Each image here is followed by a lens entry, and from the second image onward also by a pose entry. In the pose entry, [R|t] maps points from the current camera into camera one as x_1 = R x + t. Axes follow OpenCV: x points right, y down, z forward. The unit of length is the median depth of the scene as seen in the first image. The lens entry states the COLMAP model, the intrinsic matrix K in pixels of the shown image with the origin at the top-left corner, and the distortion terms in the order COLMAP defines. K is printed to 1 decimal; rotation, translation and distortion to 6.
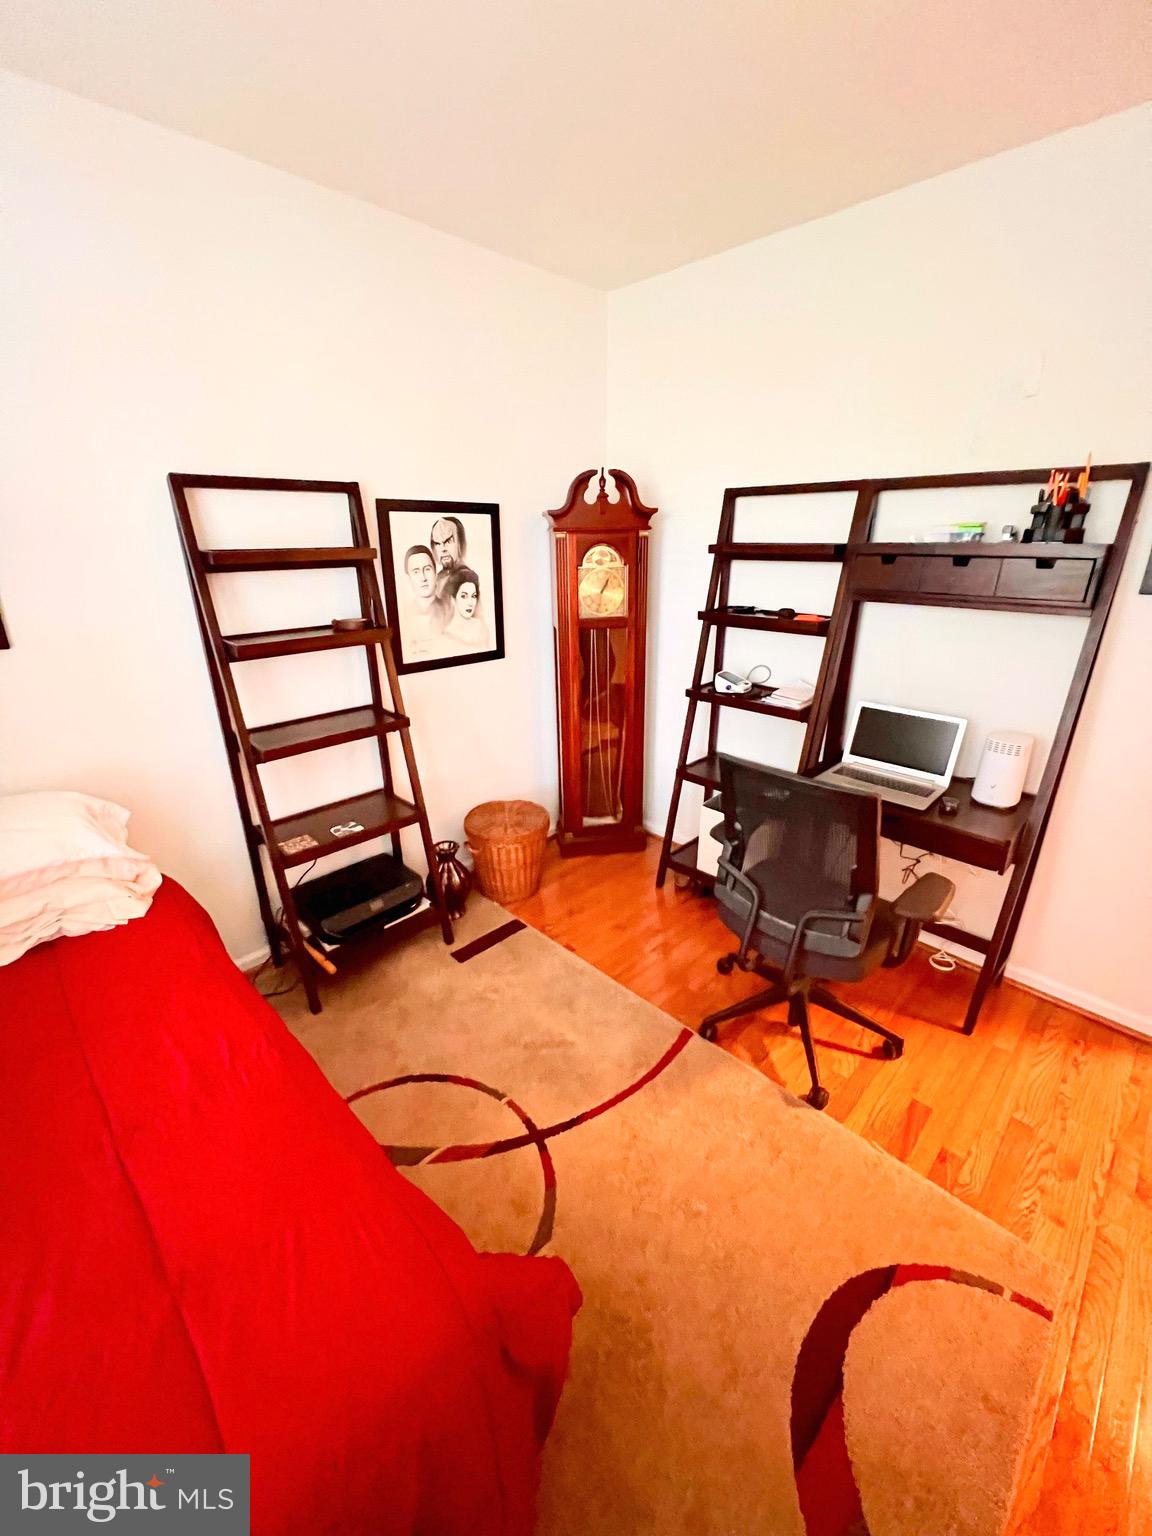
lens RADIAL K [[616.3, 0, 574.9], [0, 616.3, 768.0], [0, 0, 1]] dist [-0.005960, 0.001225]
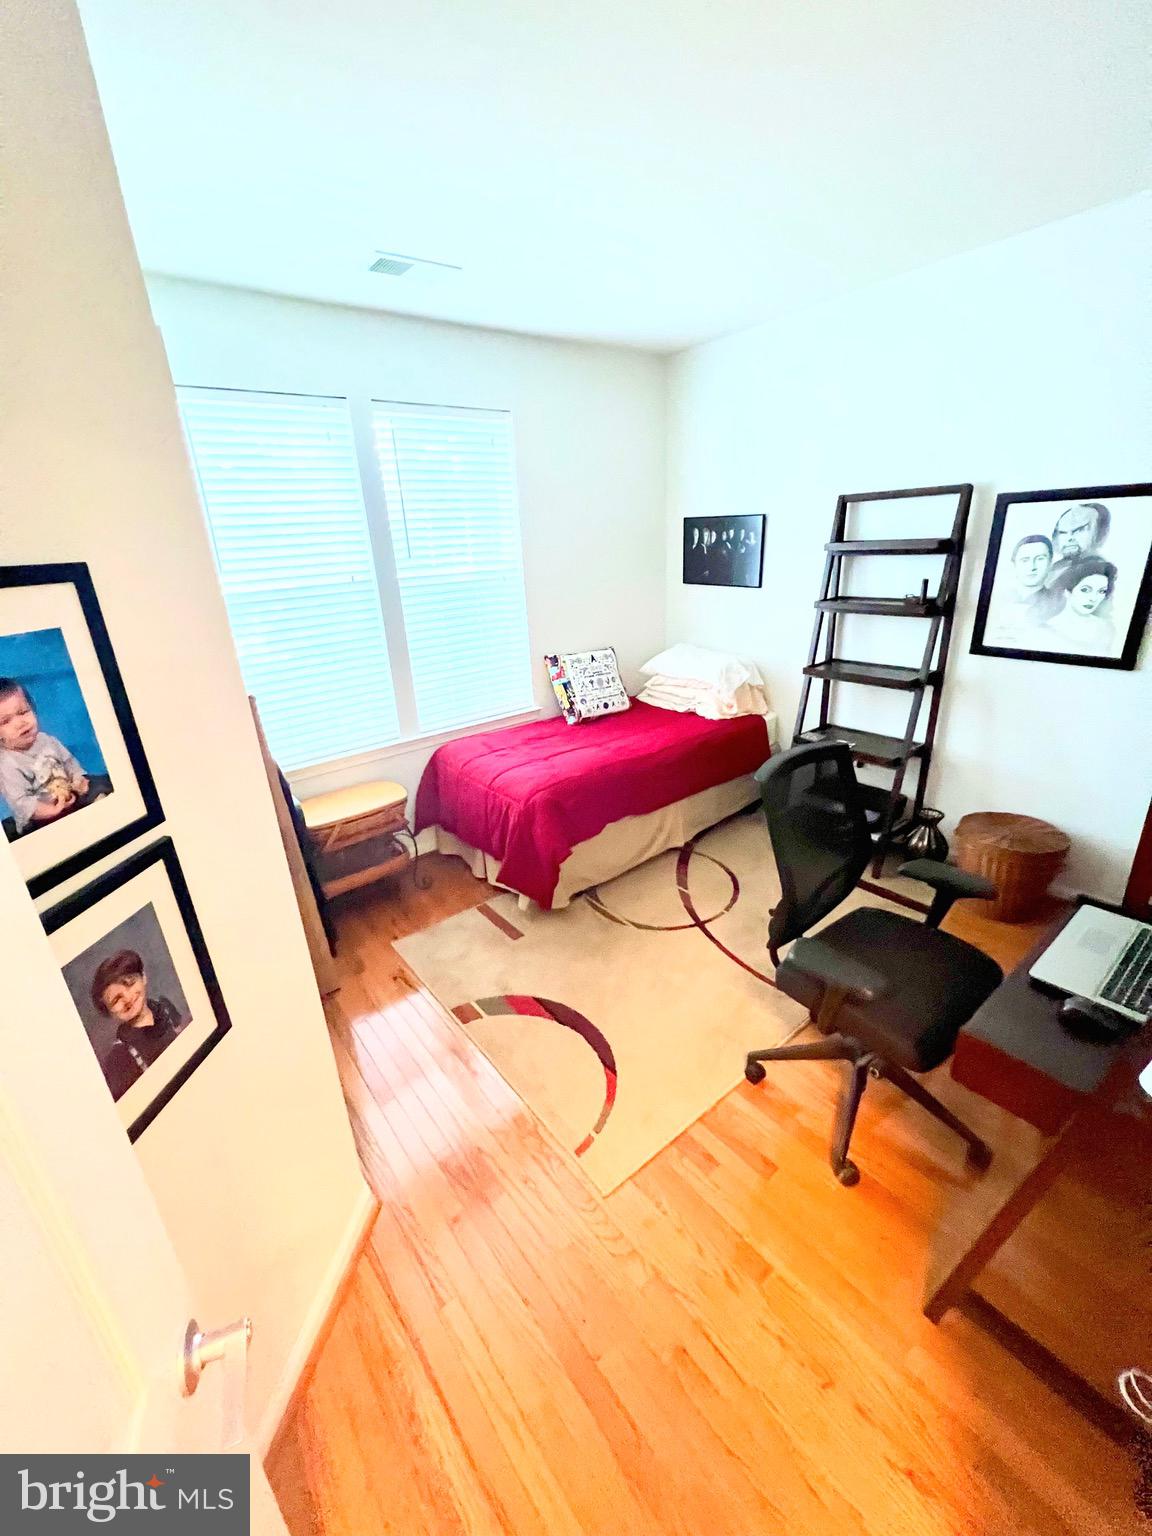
lens RADIAL K [[616.3, 0, 573.4], [0, 616.3, 771.9], [0, 0, 1]] dist [-0.005960, 0.001225]
pose [[-0.109520, 0.356124, -0.927999, 0.894083], [-0.314160, 0.873355, 0.372230, -0.152264], [0.943032, 0.332307, 0.016231, 0.379630]]
